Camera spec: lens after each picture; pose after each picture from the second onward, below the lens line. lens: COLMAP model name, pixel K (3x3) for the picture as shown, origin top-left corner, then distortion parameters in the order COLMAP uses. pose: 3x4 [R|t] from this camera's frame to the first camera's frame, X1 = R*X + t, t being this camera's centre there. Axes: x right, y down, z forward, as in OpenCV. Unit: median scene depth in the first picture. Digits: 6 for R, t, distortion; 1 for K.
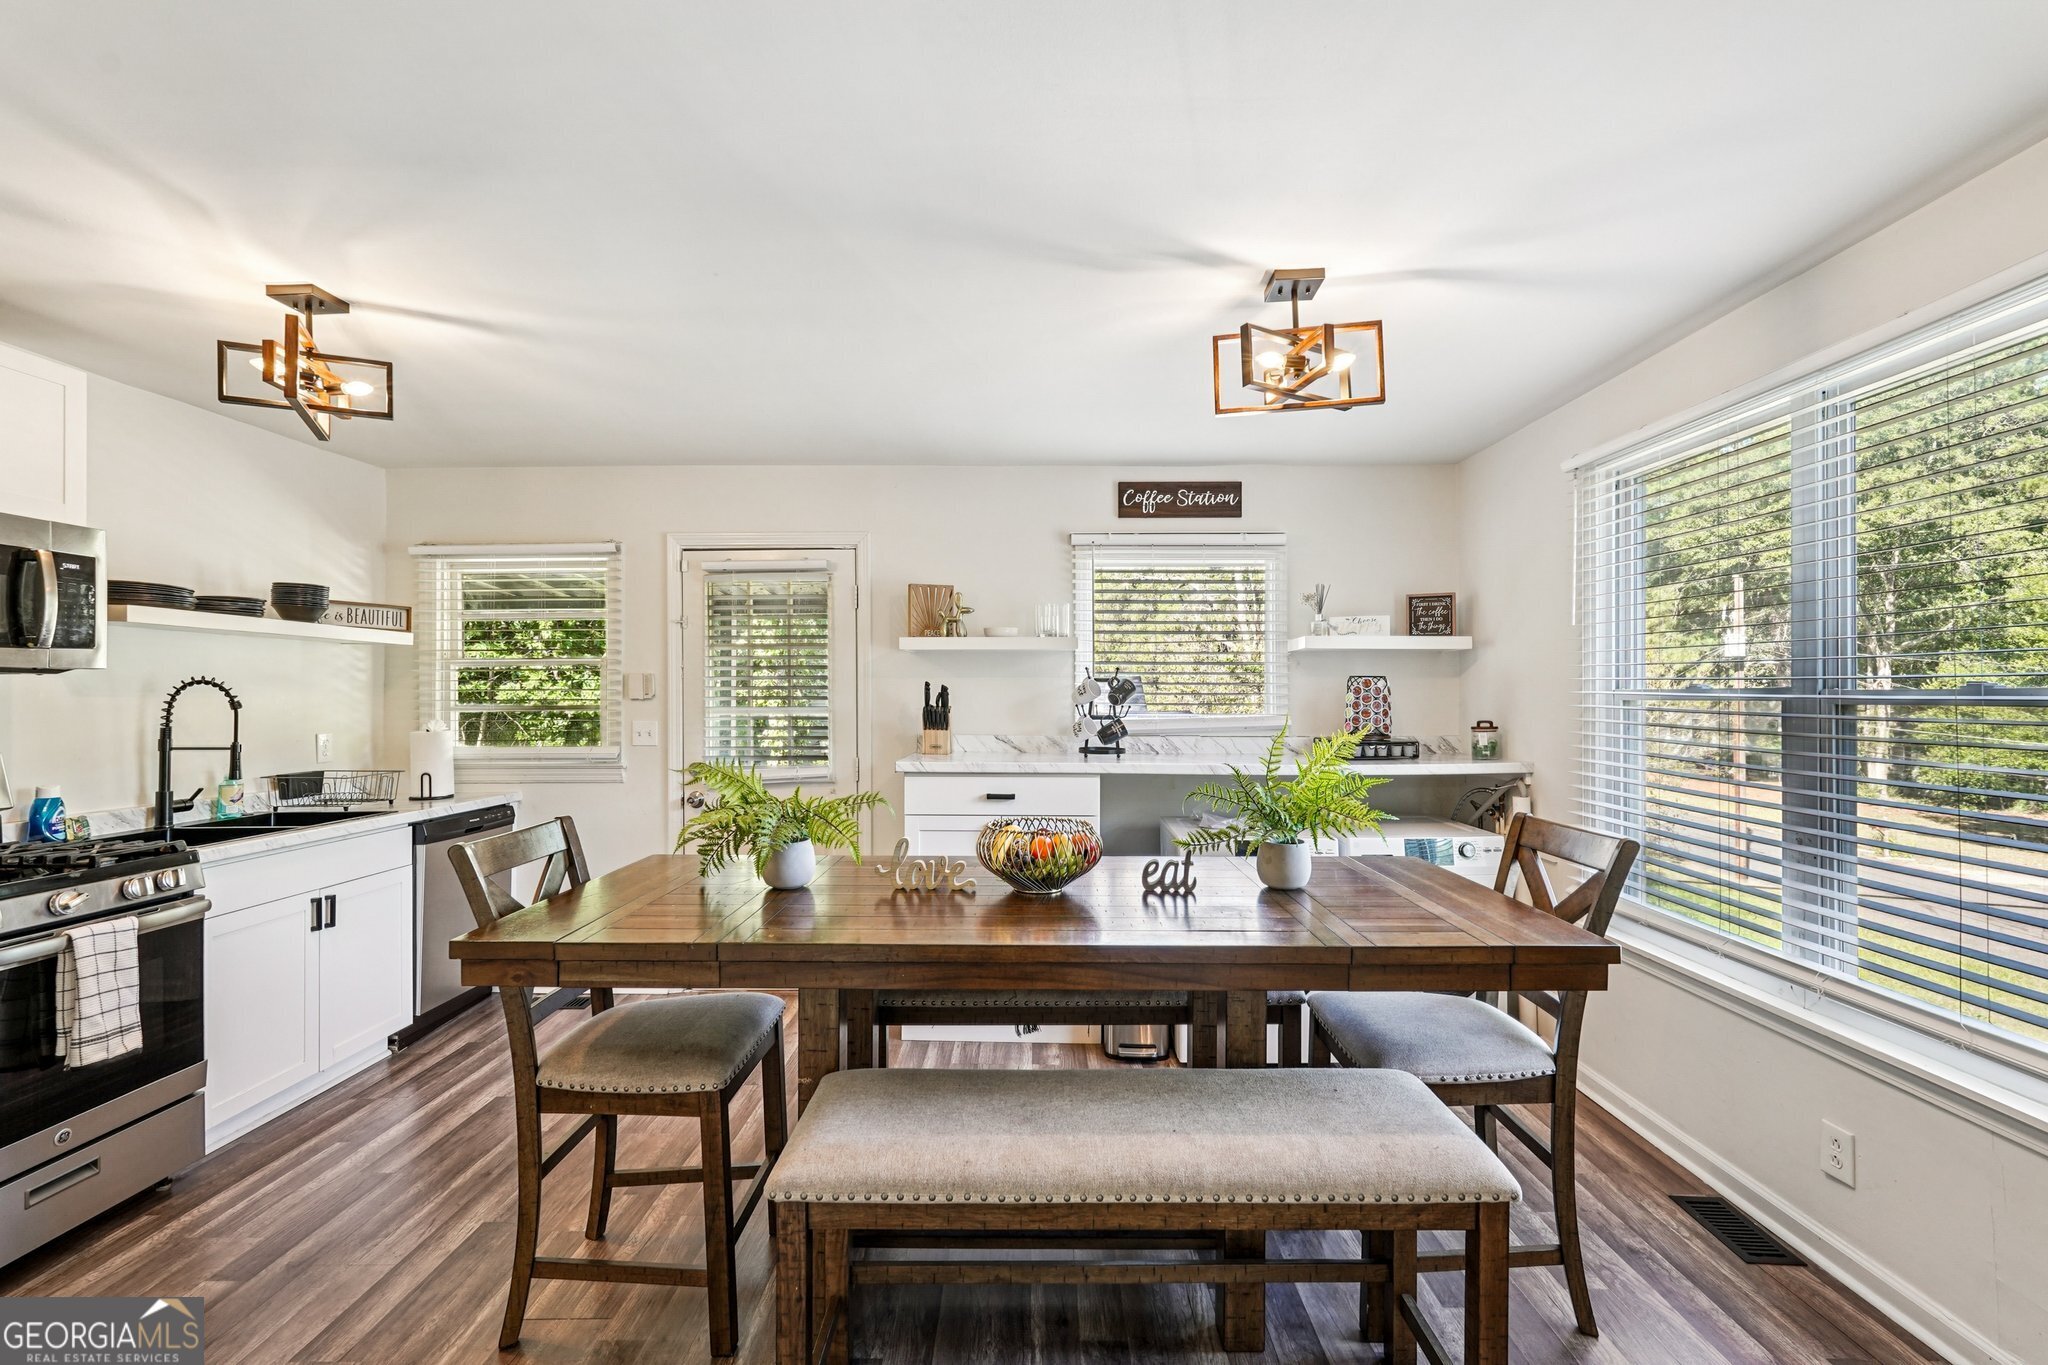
lens RADIAL K [[902.6, 0, 1027.6], [0, 902.6, 681.0], [0, 0, 1]] dist [-0.003233, 0.000546]
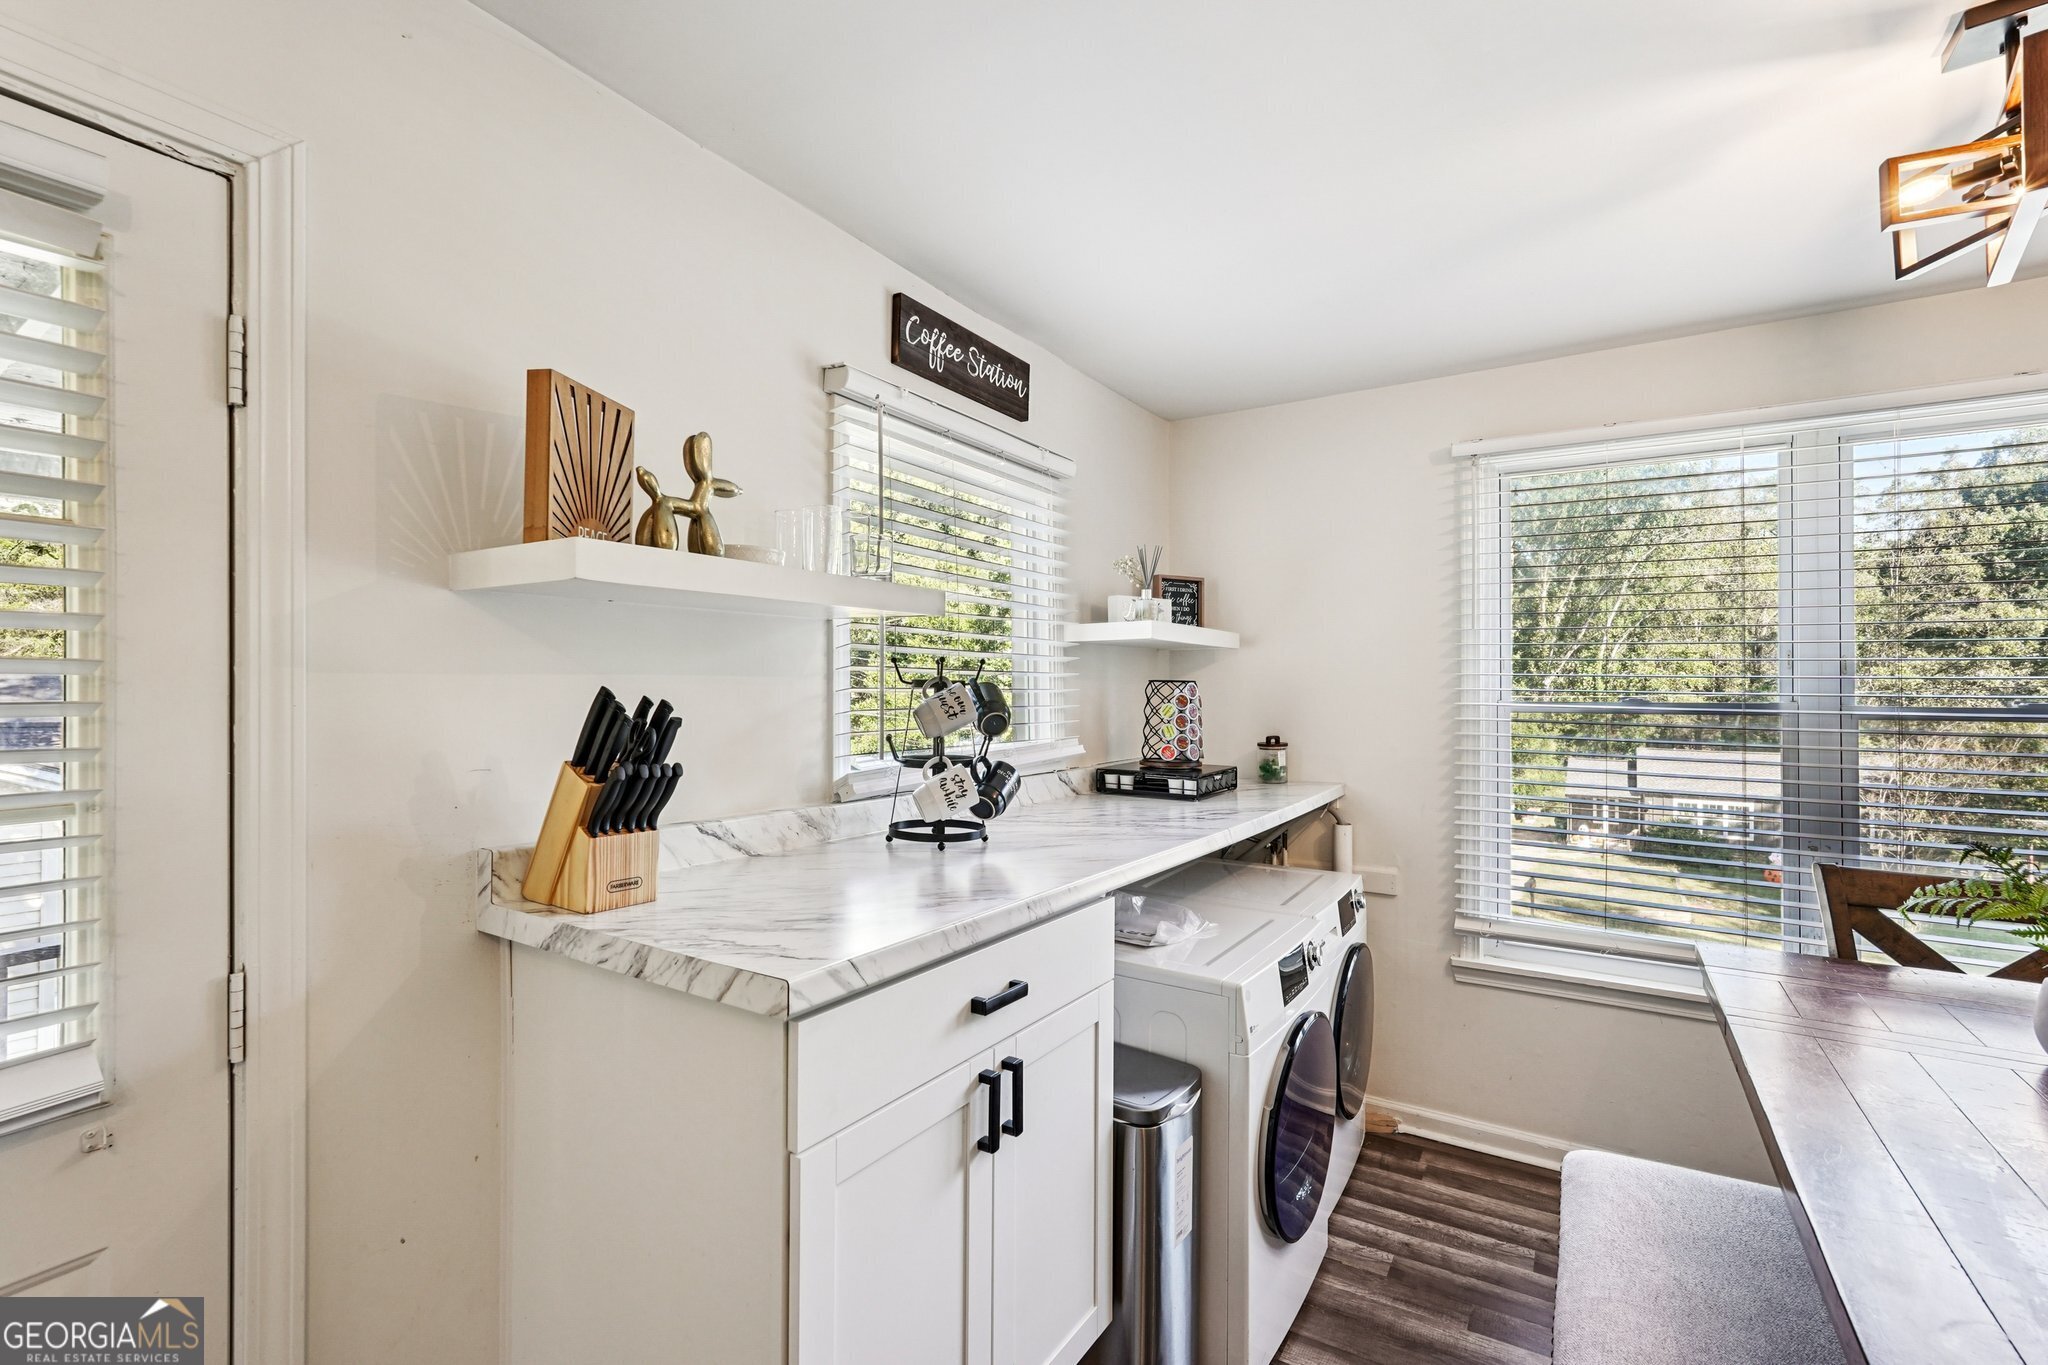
lens RADIAL K [[904.0, 0, 1000.4], [0, 904.0, 679.2], [0, 0, 1]] dist [-0.003629, -0.000113]
pose [[0.540352, 0.008346, 0.841398, -0.308502], [-0.013112, 0.999913, -0.001497, -0.003583], [-0.841337, -0.010223, 0.540414, 0.712019]]
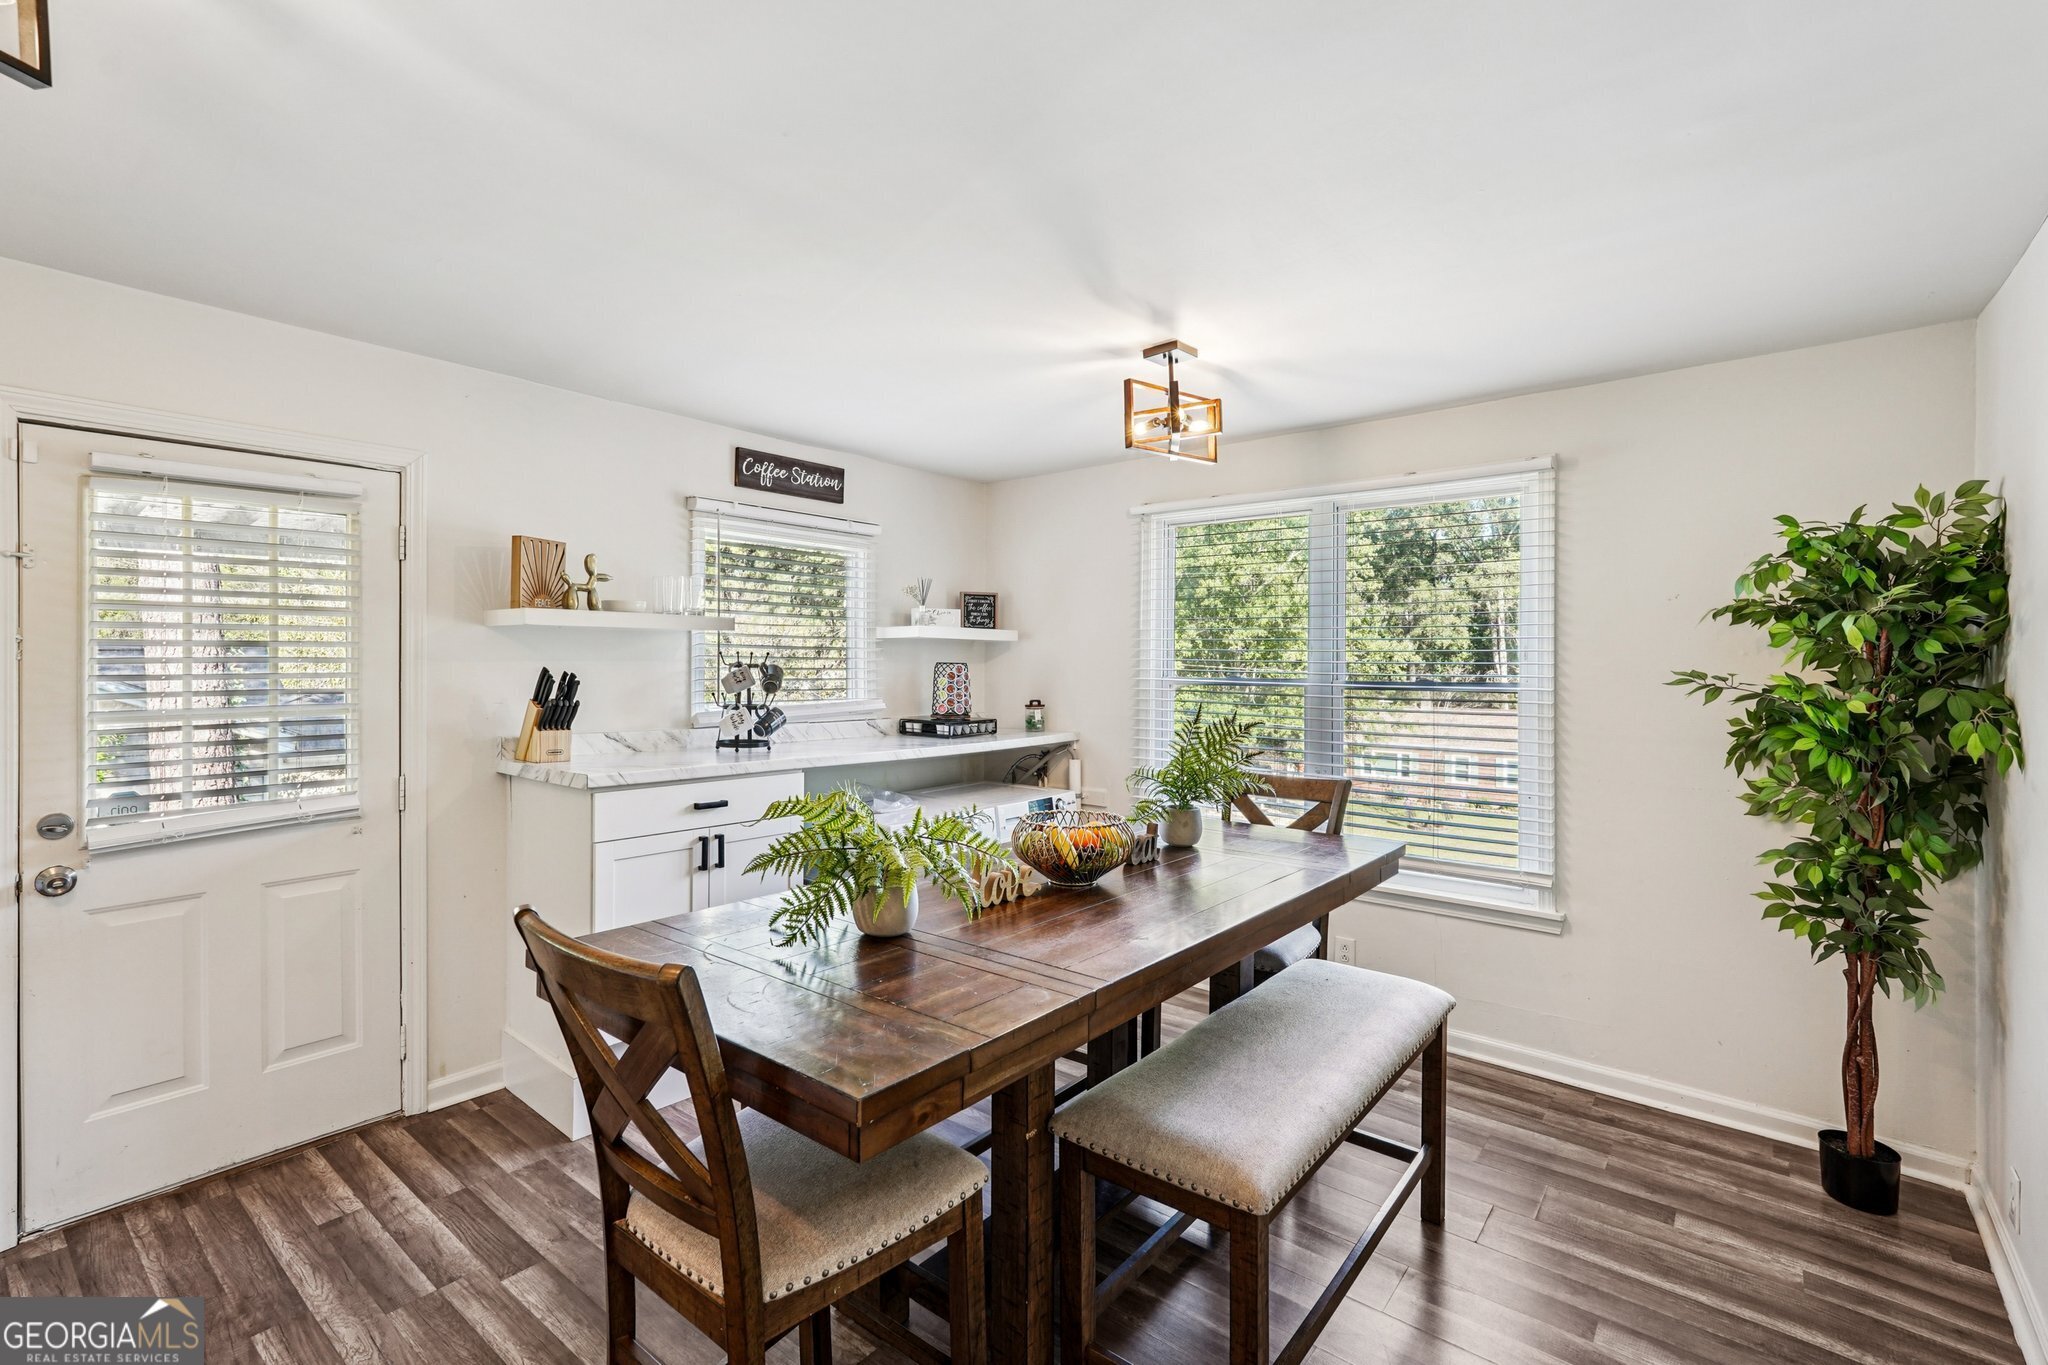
lens RADIAL K [[923.2, 0, 995.9], [0, 923.2, 655.6], [0, 0, 1]] dist [0.002558, 0.000489]
pose [[0.642031, 0.010055, 0.766613, -0.466475], [-0.014143, 0.999899, -0.001269, -0.013603], [-0.766548, -0.010028, 0.642109, 0.213117]]
